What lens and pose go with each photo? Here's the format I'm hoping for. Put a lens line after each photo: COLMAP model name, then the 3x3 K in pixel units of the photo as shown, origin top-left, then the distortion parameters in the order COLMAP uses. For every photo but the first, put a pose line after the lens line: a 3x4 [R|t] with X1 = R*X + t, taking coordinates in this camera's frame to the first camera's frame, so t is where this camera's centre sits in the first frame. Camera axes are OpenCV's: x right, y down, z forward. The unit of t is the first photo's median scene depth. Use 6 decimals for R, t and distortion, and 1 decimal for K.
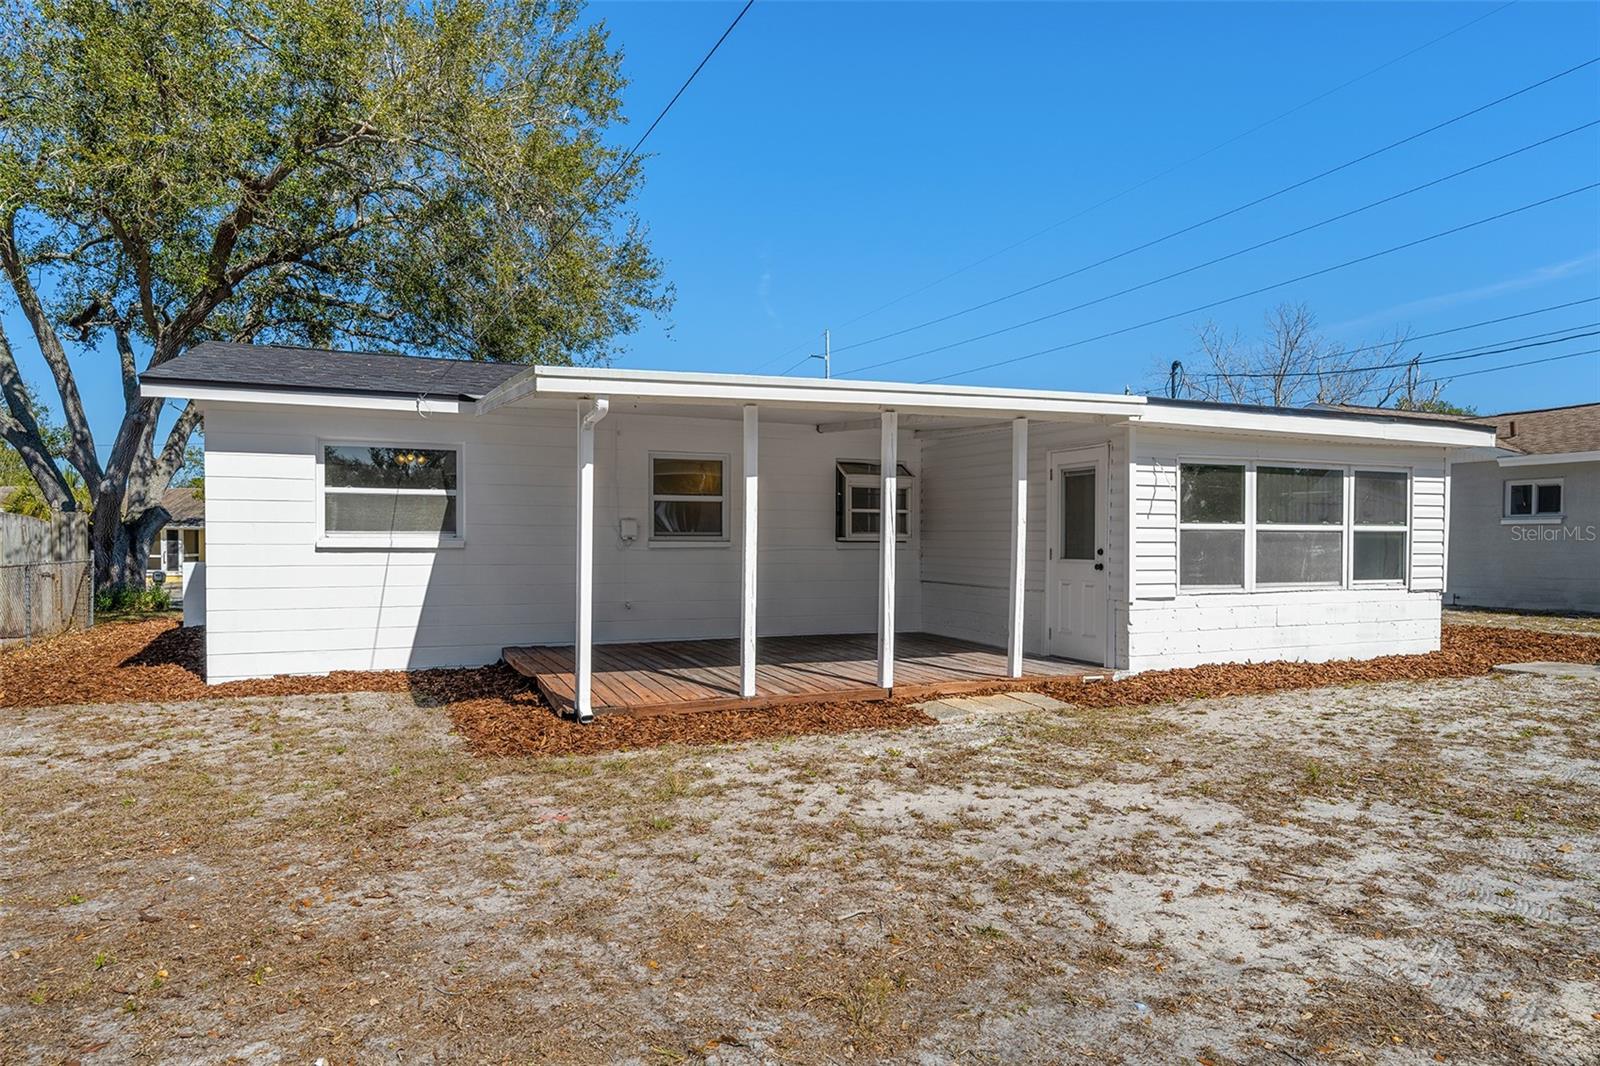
lens RADIAL K [[944.9, 0, 802.9], [0, 944.9, 584.7], [0, 0, 1]] dist [-0.002982, -0.001112]
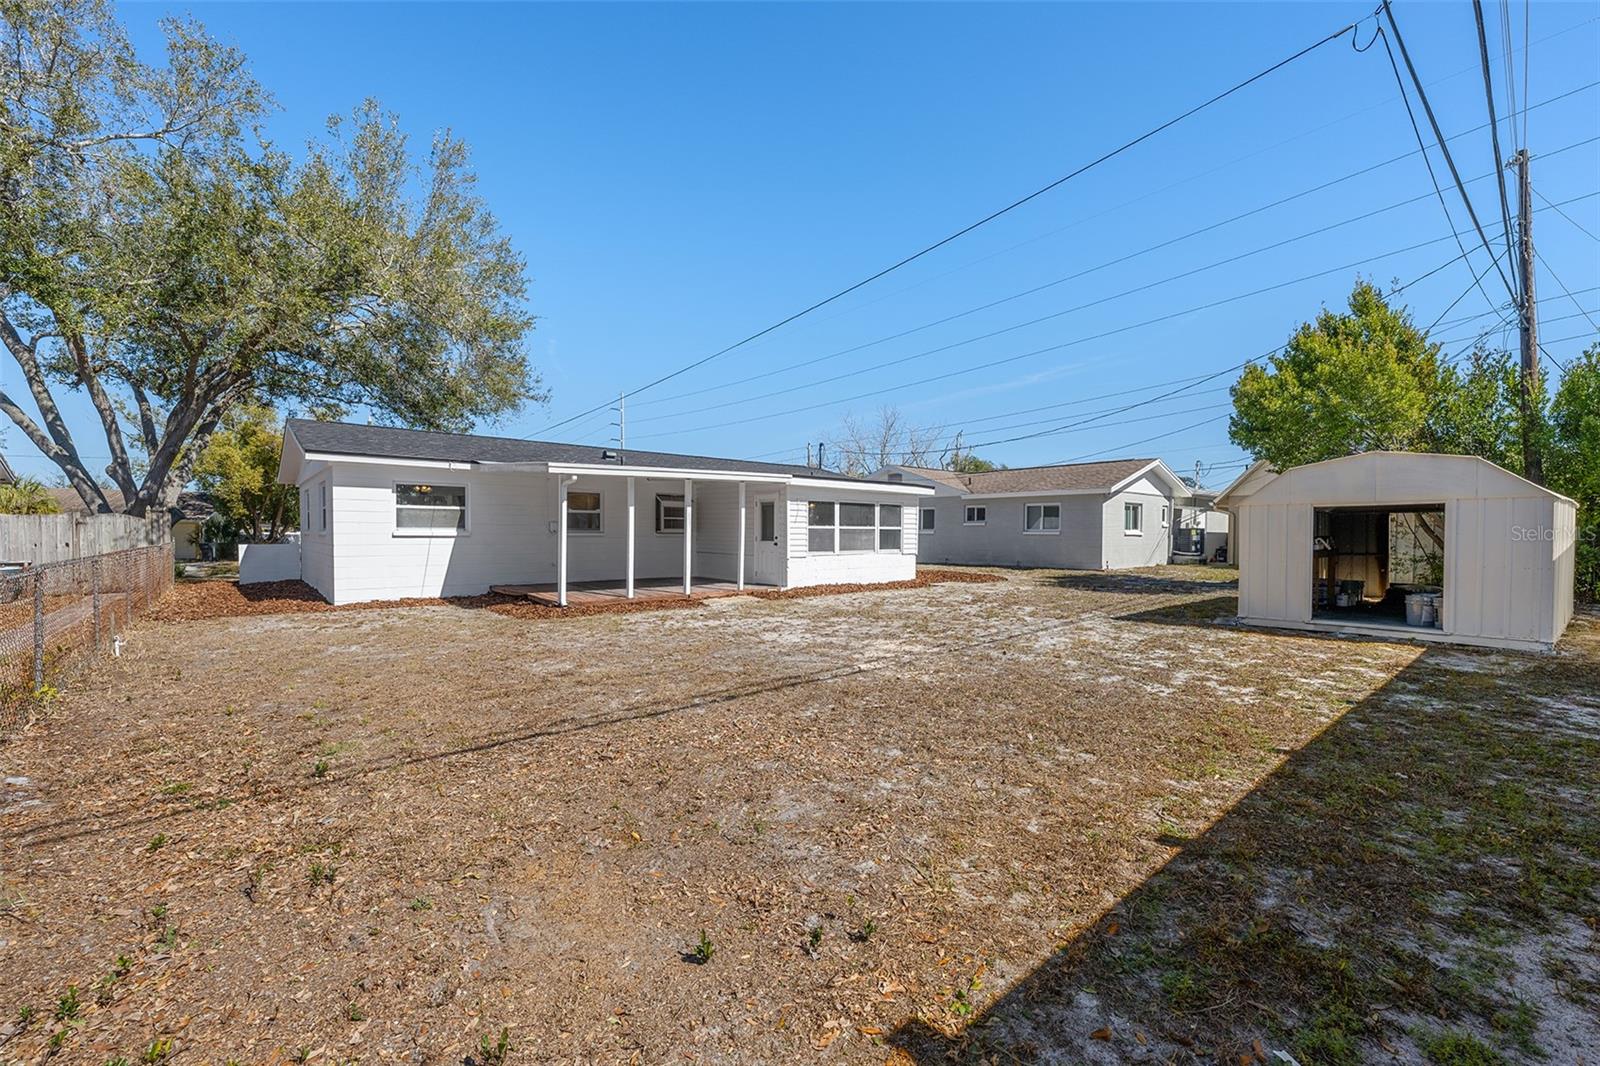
lens RADIAL K [[635.6, 0, 800.0], [0, 635.6, 533.0], [0, 0, 1]] dist [0.002021, 0.000245]
pose [[0.953748, 0.002485, 0.300598, -0.102719], [0.010929, 0.999018, -0.042934, 0.021391], [-0.300409, 0.044233, 0.952784, -0.517673]]
